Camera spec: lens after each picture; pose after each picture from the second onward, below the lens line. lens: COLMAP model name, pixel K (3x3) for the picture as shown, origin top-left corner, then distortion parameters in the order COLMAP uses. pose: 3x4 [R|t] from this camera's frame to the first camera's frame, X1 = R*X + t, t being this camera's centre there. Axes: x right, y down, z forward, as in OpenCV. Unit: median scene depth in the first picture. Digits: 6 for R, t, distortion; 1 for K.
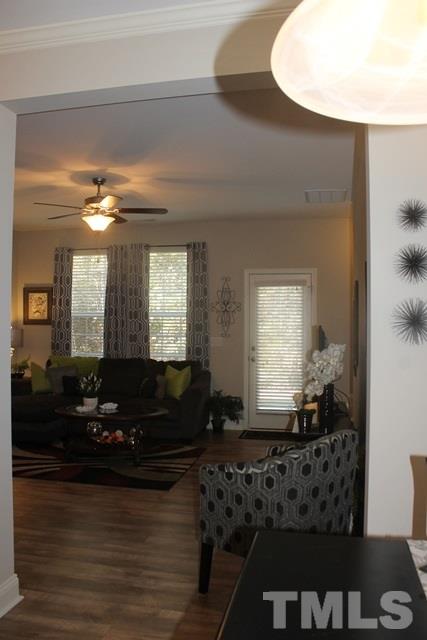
lens RADIAL K [[539.8, 0, 212.3], [0, 539.8, 311.5], [0, 0, 1]] dist [-0.160692, 0.133762]
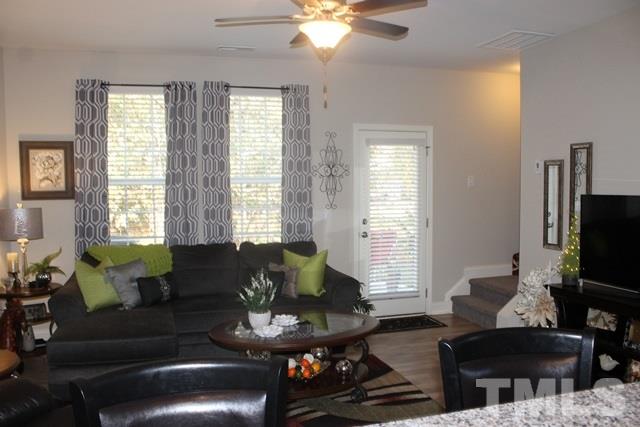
lens RADIAL K [[539.8, 0, 320.0], [0, 539.8, 213.5], [0, 0, 1]] dist [-0.160692, 0.133762]
pose [[0.879995, -0.038054, 0.473456, -0.355636], [0.003879, 0.997328, 0.072951, -0.003123], [-0.474967, -0.062360, 0.877791, 0.306078]]
